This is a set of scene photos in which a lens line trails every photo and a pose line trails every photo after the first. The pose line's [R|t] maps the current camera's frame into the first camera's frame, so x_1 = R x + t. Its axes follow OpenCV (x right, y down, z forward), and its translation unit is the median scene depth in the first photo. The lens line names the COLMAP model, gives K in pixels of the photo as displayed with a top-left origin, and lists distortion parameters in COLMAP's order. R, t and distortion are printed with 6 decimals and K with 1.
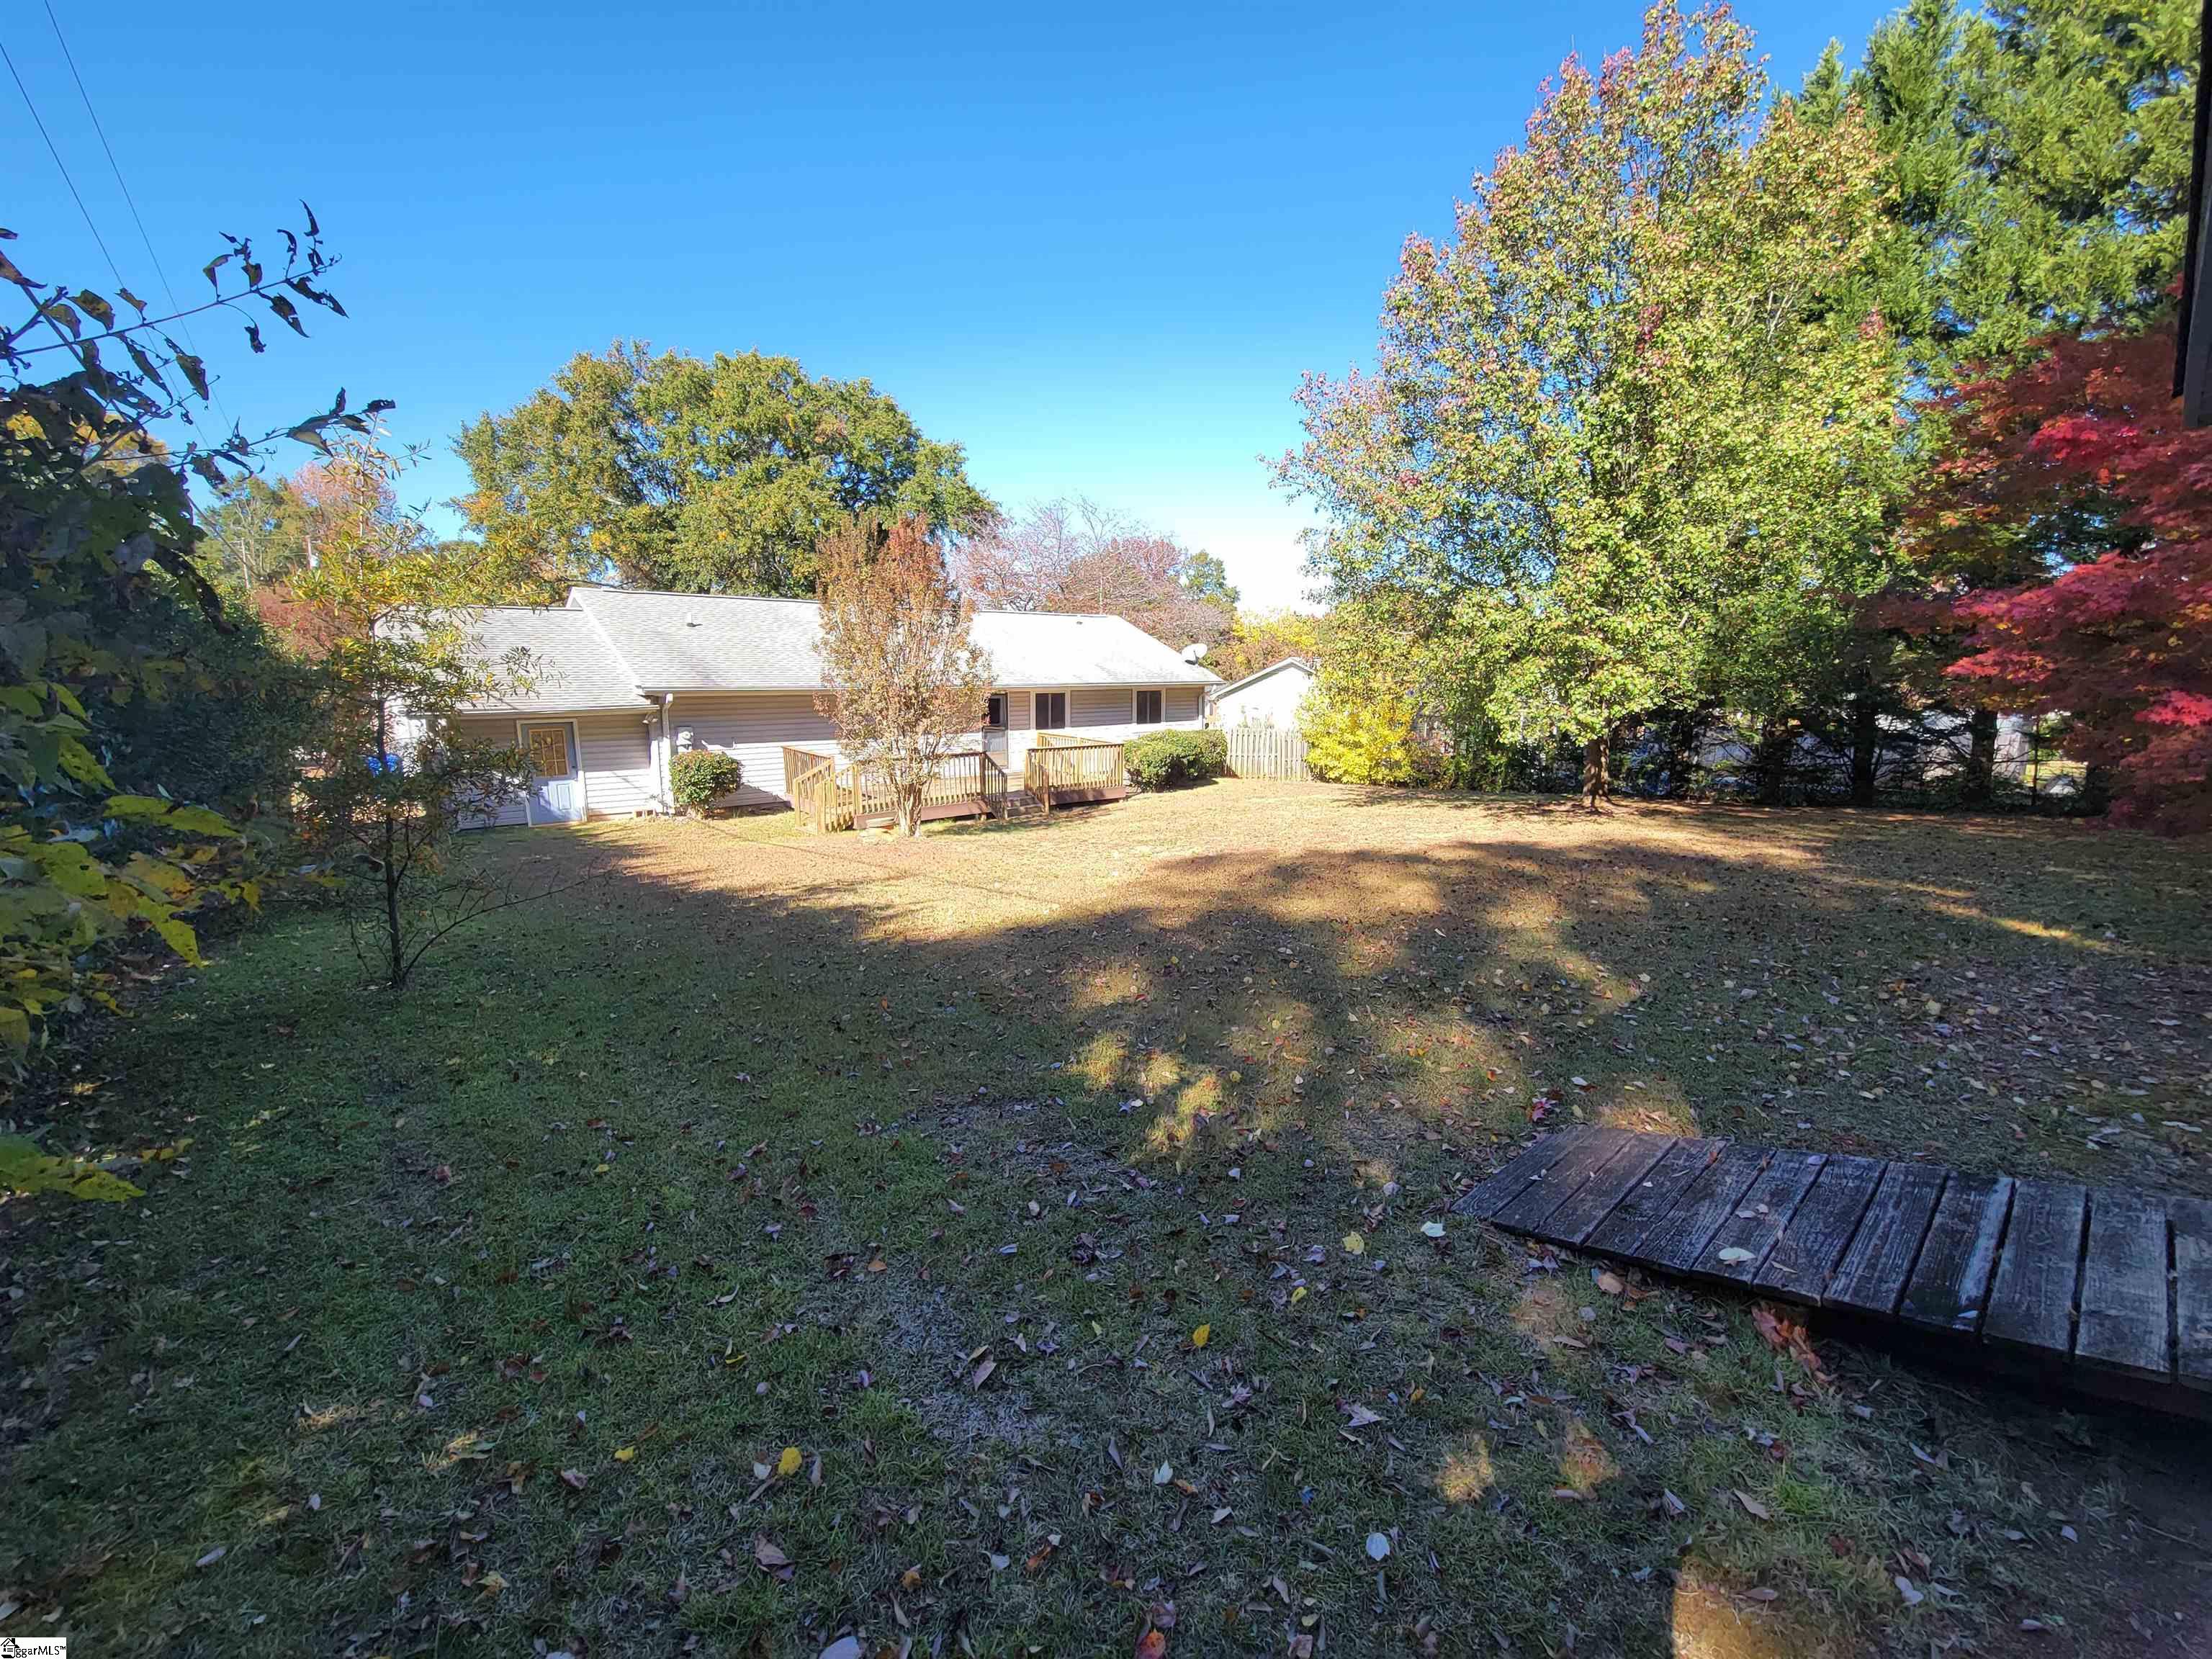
lens RADIAL K [[901.9, 0, 1101.4], [0, 901.9, 846.8], [0, 0, 1]] dist [-0.000097, -0.000128]
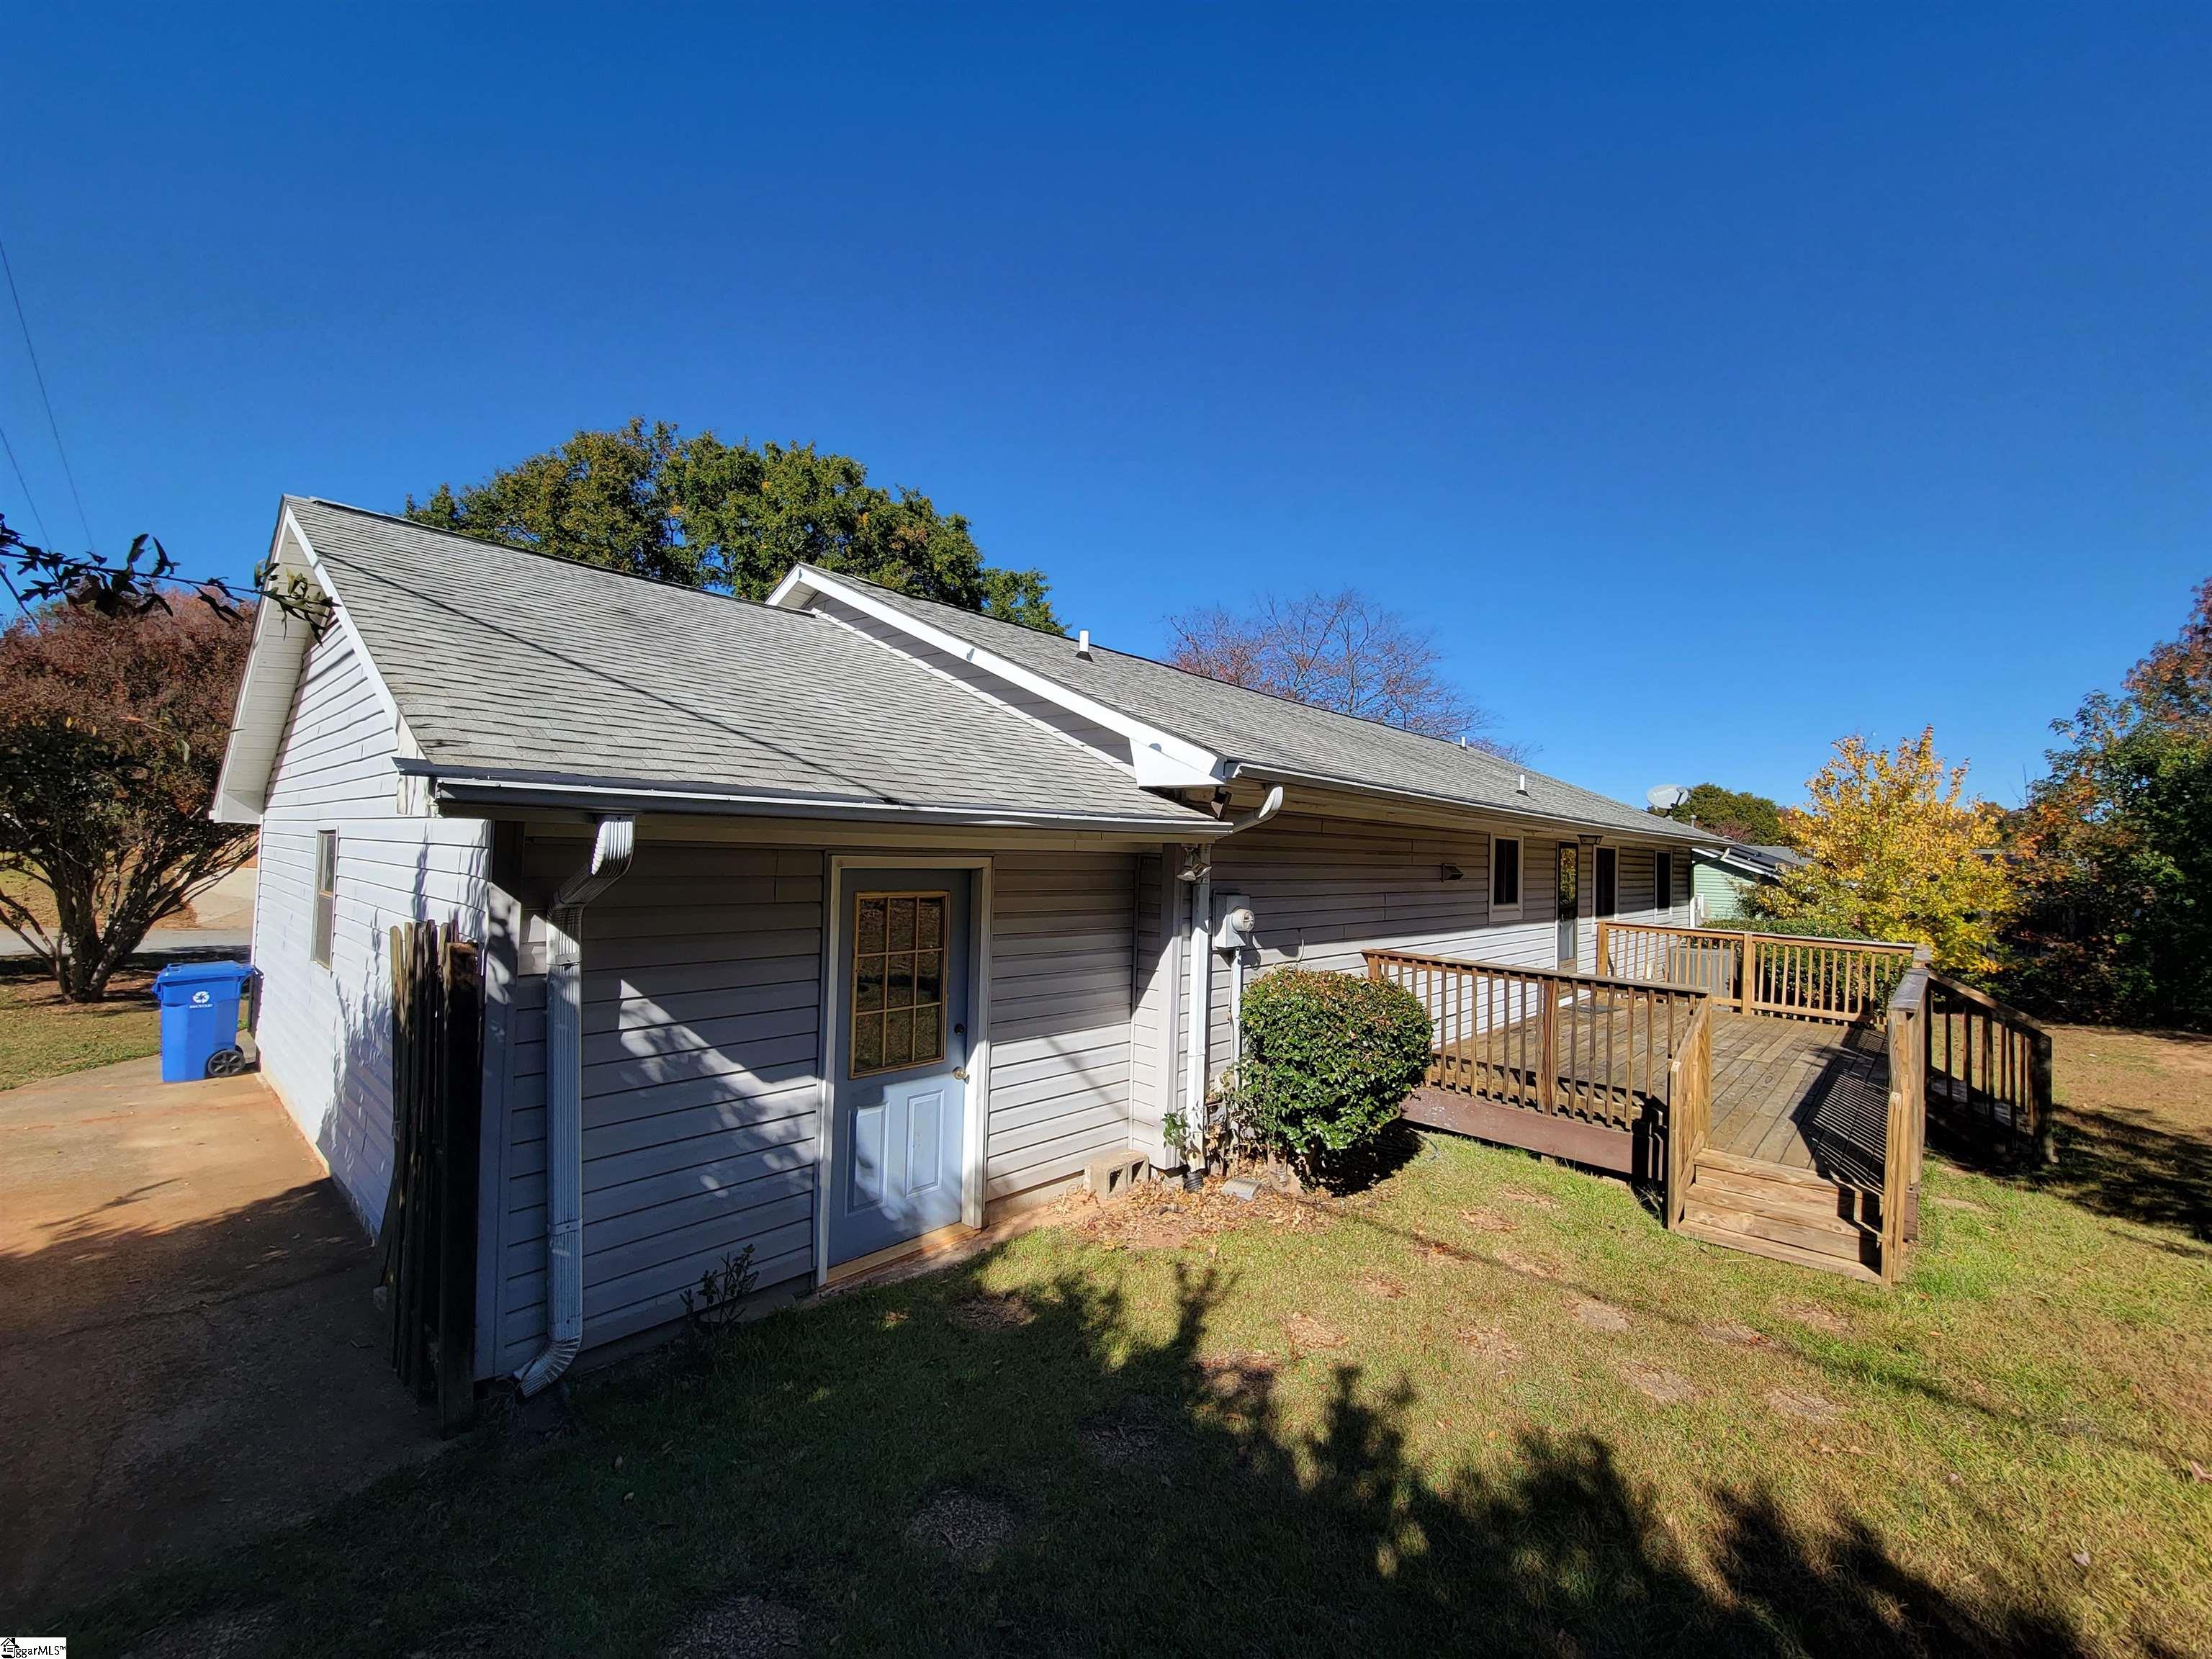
lens RADIAL K [[901.9, 0, 1118.2], [0, 901.9, 836.9], [0, 0, 1]] dist [-0.000097, -0.000128]
pose [[0.992214, 0.030439, 0.120764, -0.546612], [-0.004428, 0.977681, -0.210047, -0.084038], [-0.124463, 0.207877, 0.970204, 0.676410]]
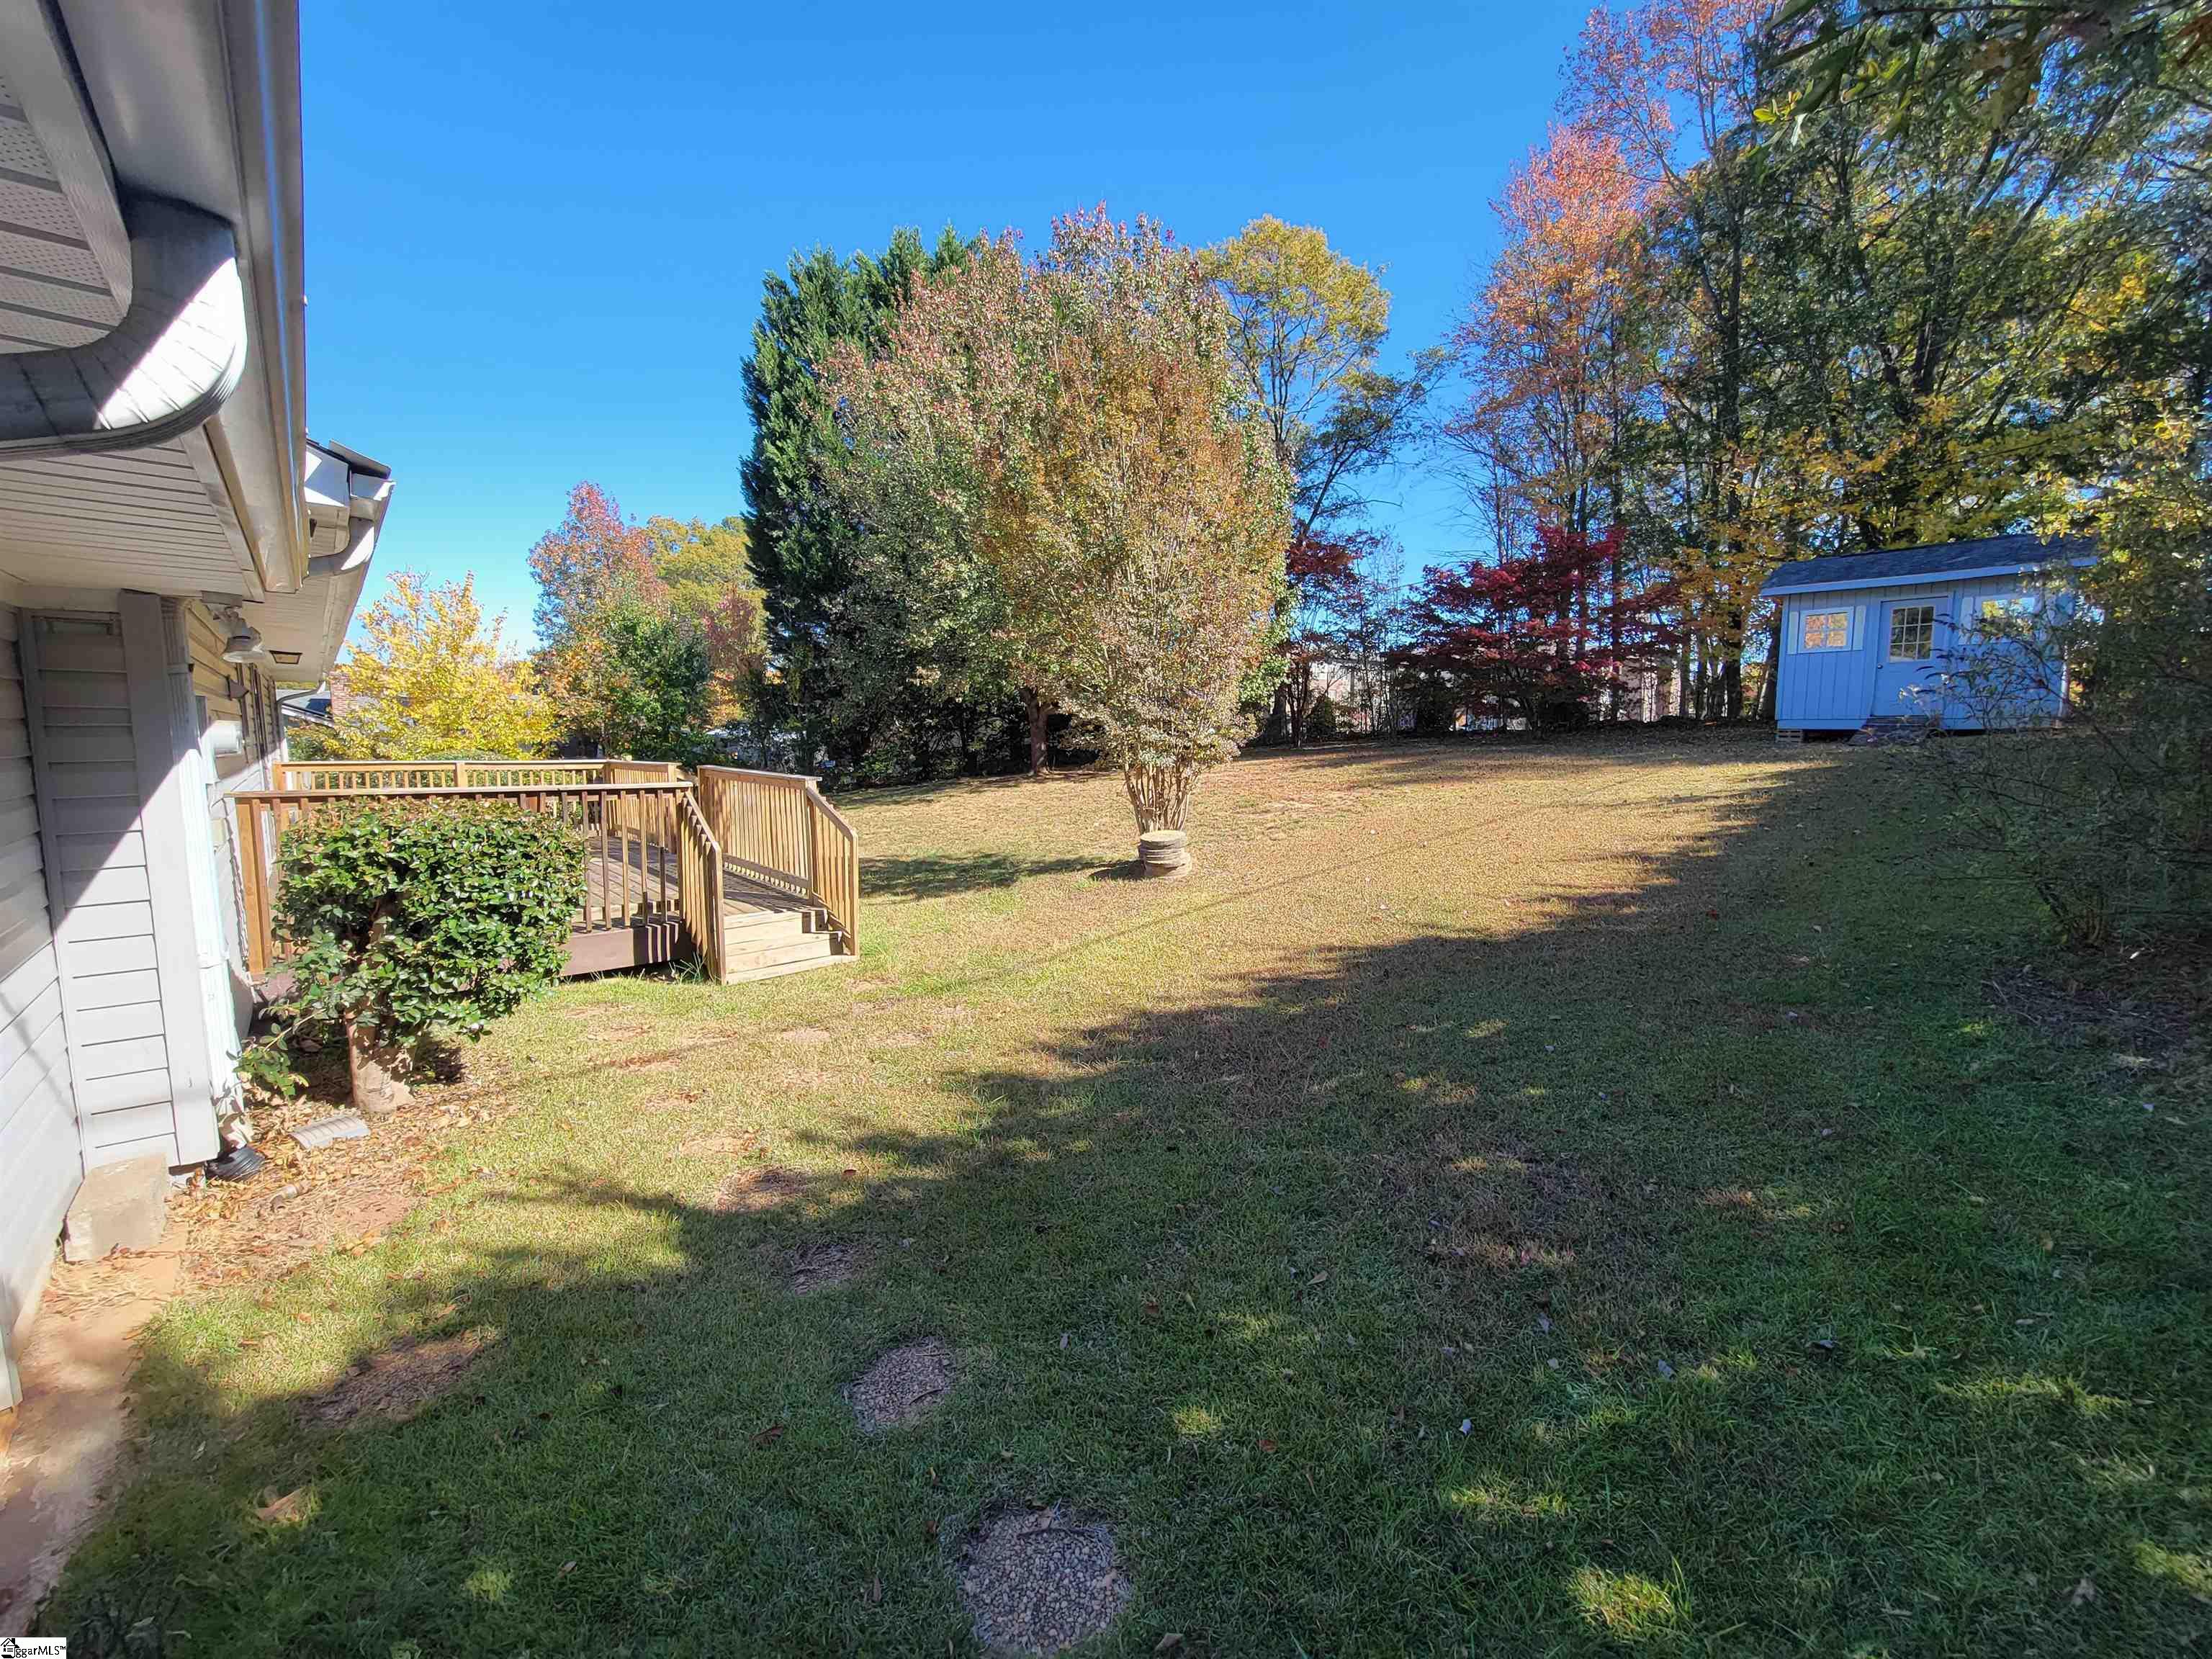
lens RADIAL K [[901.9, 0, 1126.2], [0, 901.9, 827.3], [0, 0, 1]] dist [-0.000097, -0.000128]
pose [[-0.007762, -0.107288, 0.994198, -0.665911], [0.191495, 0.975667, 0.106784, -0.087249], [-0.981463, 0.191212, 0.012972, 0.799232]]
